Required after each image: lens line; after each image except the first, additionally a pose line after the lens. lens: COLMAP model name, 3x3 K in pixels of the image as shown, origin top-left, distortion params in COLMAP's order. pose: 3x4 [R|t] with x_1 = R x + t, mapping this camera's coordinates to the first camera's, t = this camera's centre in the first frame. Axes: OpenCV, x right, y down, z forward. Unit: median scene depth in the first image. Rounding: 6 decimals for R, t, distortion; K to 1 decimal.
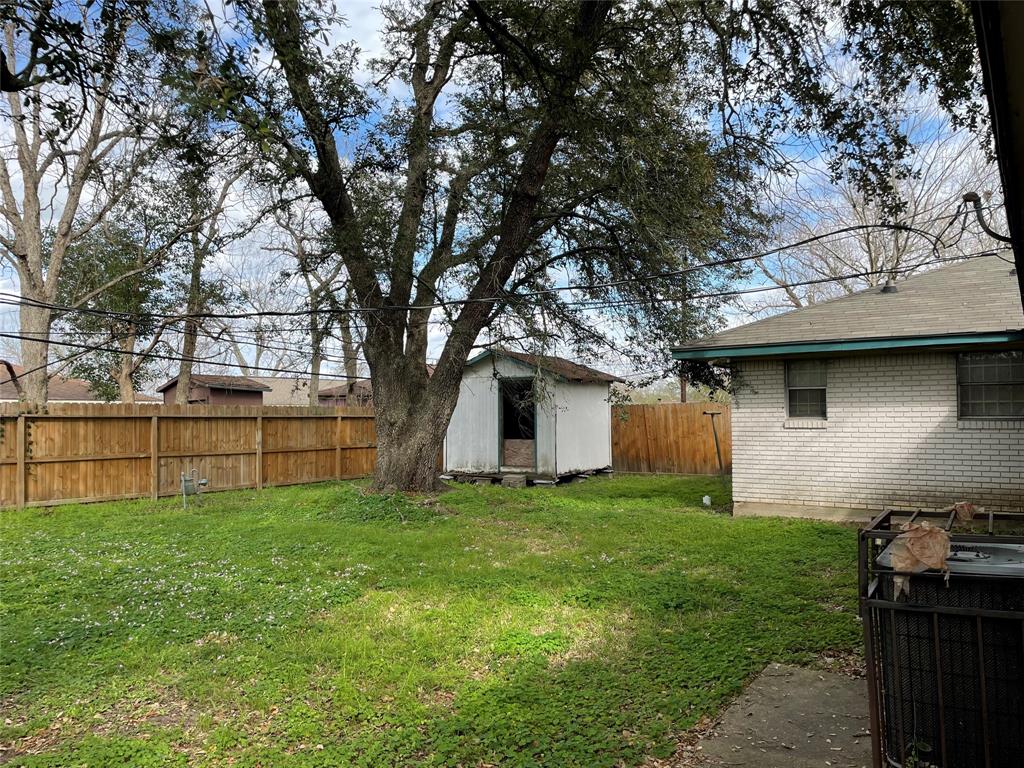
lens RADIAL K [[771.9, 0, 517.0], [0, 771.9, 374.4], [0, 0, 1]] dist [0.086015, -0.116985]
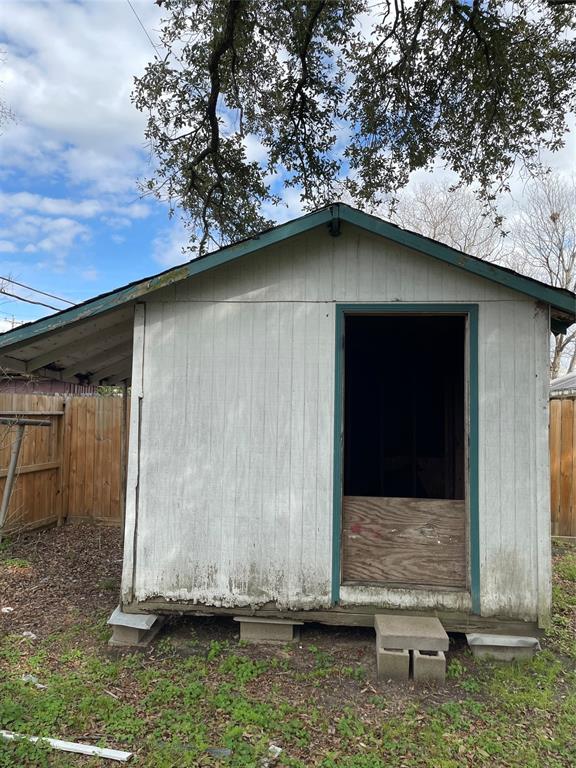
lens RADIAL K [[578.9, 0, 288.0], [0, 578.9, 384.0], [0, 0, 1]] dist [0.086015, -0.116985]
pose [[0.903969, 0.052824, 0.424322, -0.520229], [-0.048460, 0.998603, -0.021080, 0.157939], [-0.424843, -0.001507, 0.905266, 2.862333]]
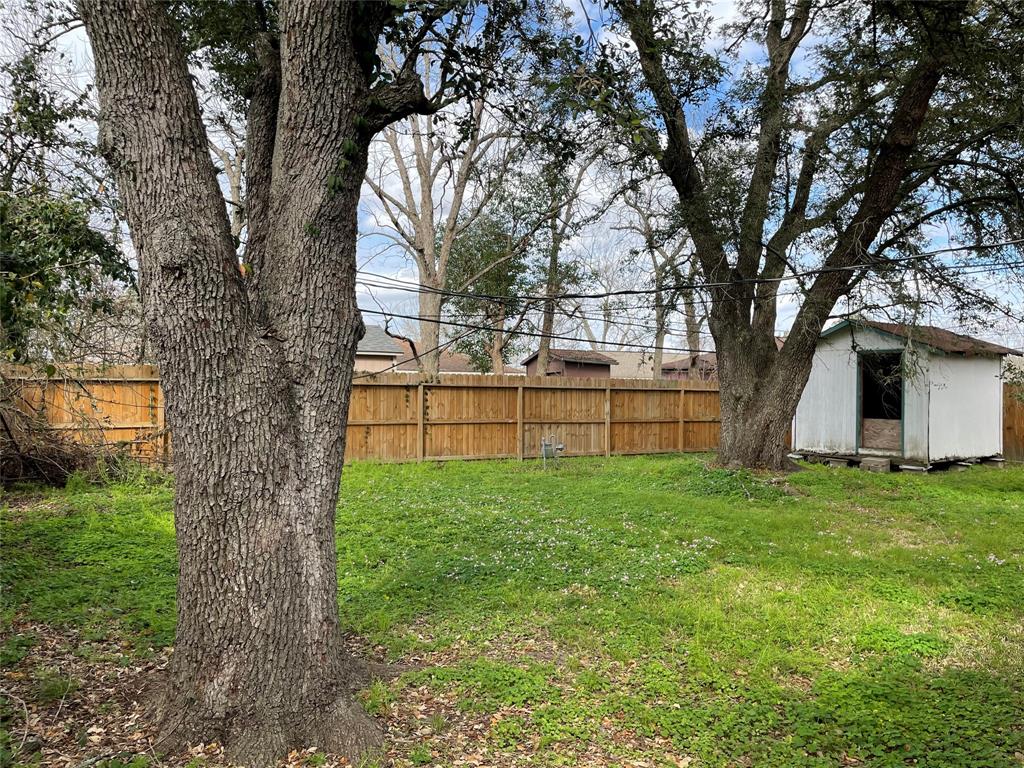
lens RADIAL K [[771.9, 0, 517.0], [0, 771.9, 374.4], [0, 0, 1]] dist [0.086015, -0.116985]
pose [[0.907715, 0.008719, -0.419497, -0.004296], [0.005653, 0.999439, 0.033004, -0.000708], [0.419549, -0.032330, 0.907157, -0.007825]]
